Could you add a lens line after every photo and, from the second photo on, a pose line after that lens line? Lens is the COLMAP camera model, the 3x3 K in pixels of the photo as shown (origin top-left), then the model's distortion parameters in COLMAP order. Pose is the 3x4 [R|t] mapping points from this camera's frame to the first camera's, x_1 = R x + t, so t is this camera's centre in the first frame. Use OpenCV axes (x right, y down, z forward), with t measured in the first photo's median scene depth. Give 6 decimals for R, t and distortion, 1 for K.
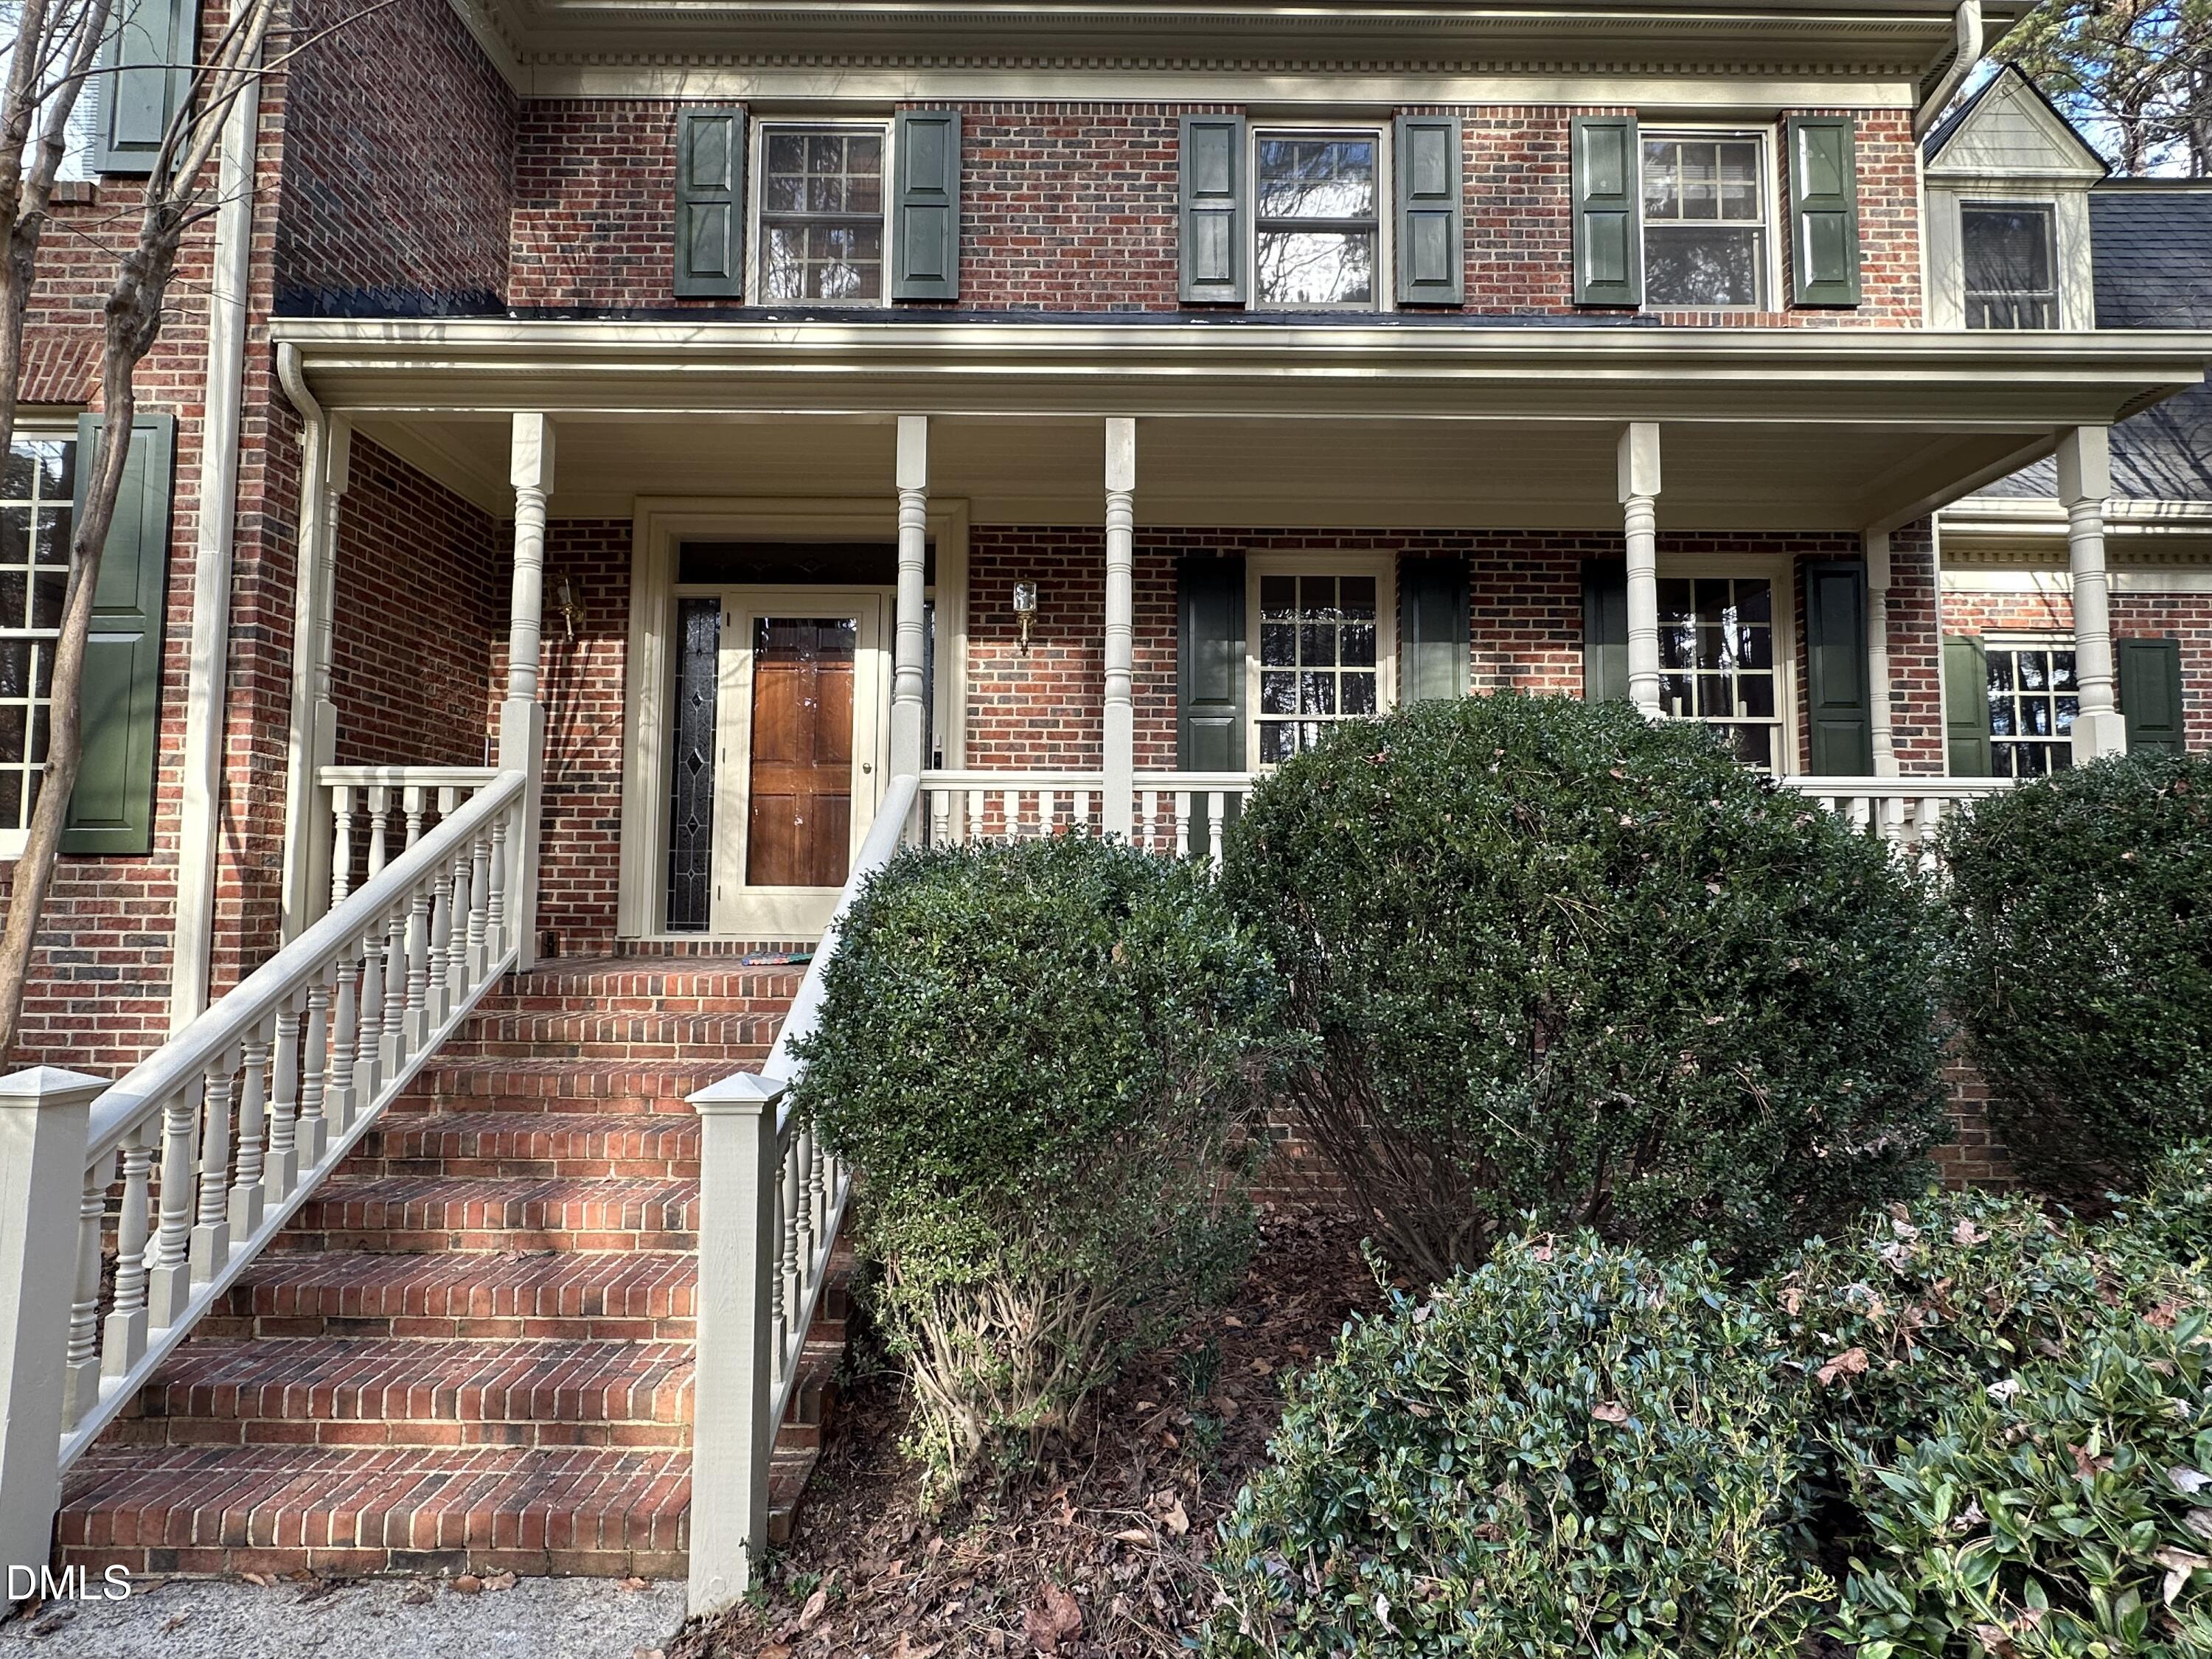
lens RADIAL K [[981.7, 0, 1106.2], [0, 981.7, 825.6], [0, 0, 1]] dist [0.000661, 0.000284]
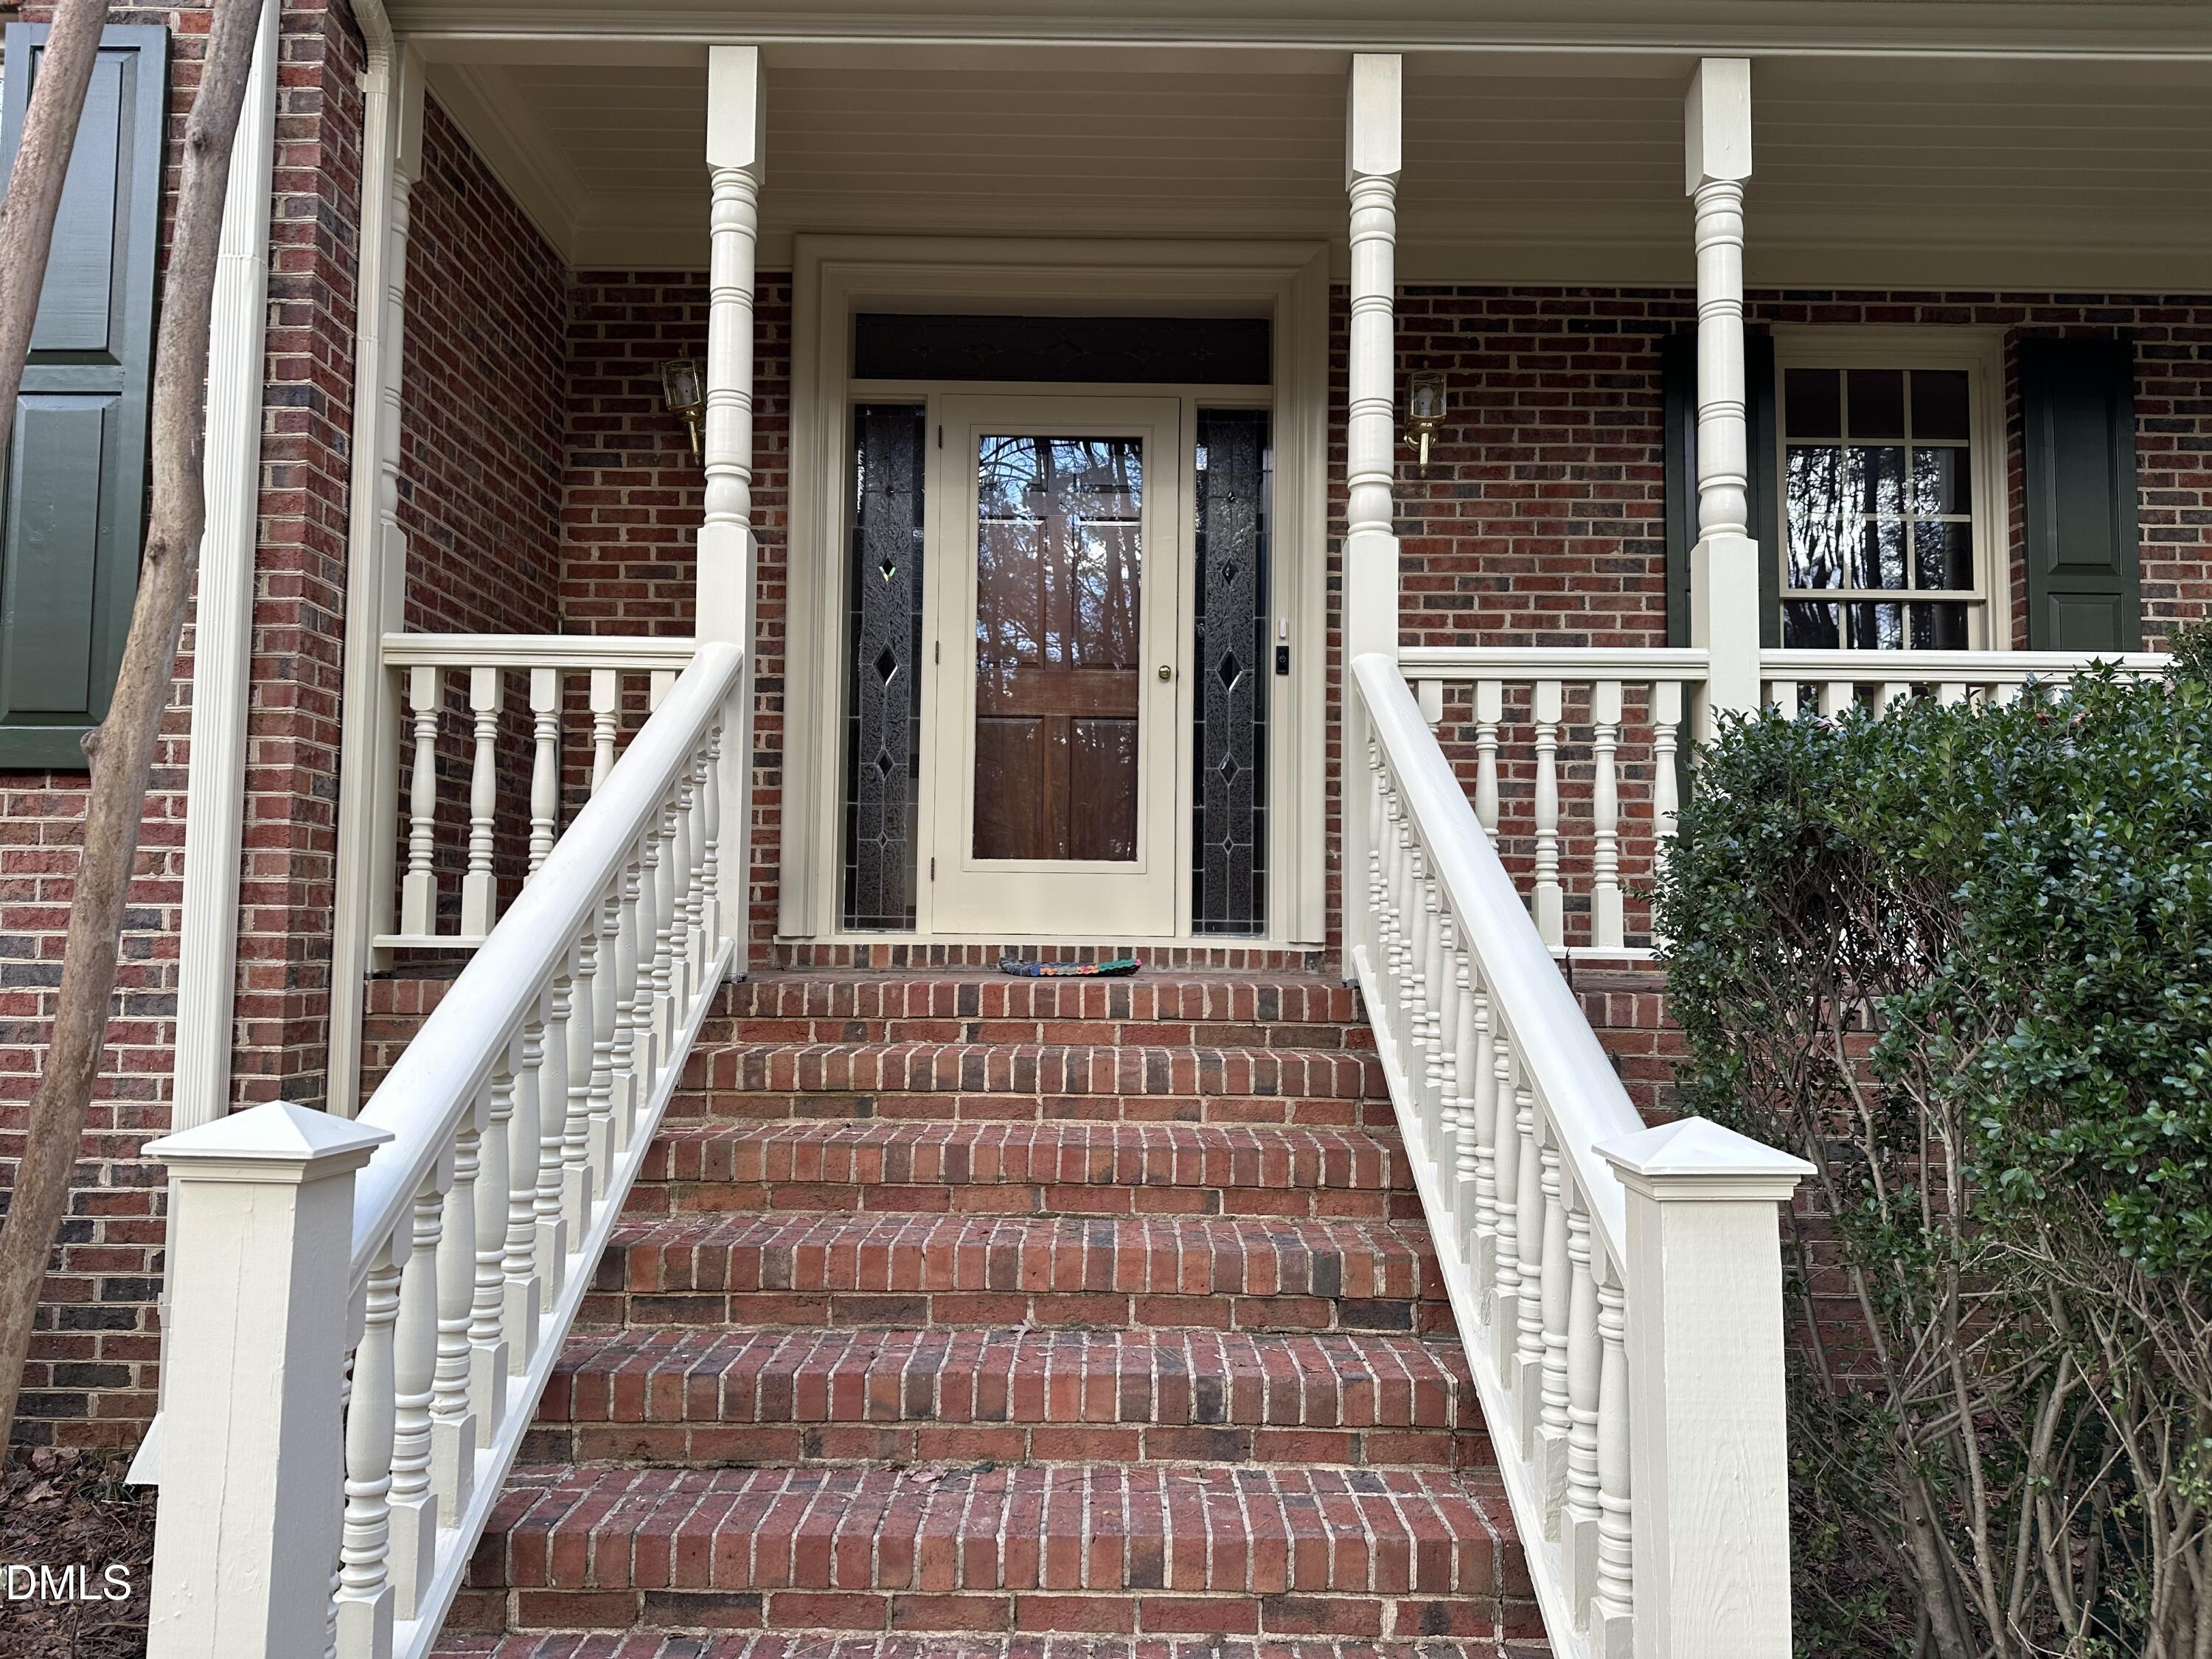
lens RADIAL K [[1356.1, 0, 1106.0], [0, 1356.1, 829.5], [0, 0, 1]] dist [0.039929, -0.036749]
pose [[0.999989, 0.004403, 0.001559, -0.297999], [-0.004397, 0.999983, -0.003833, 0.048502], [-0.001576, 0.003826, 0.999991, 0.139035]]
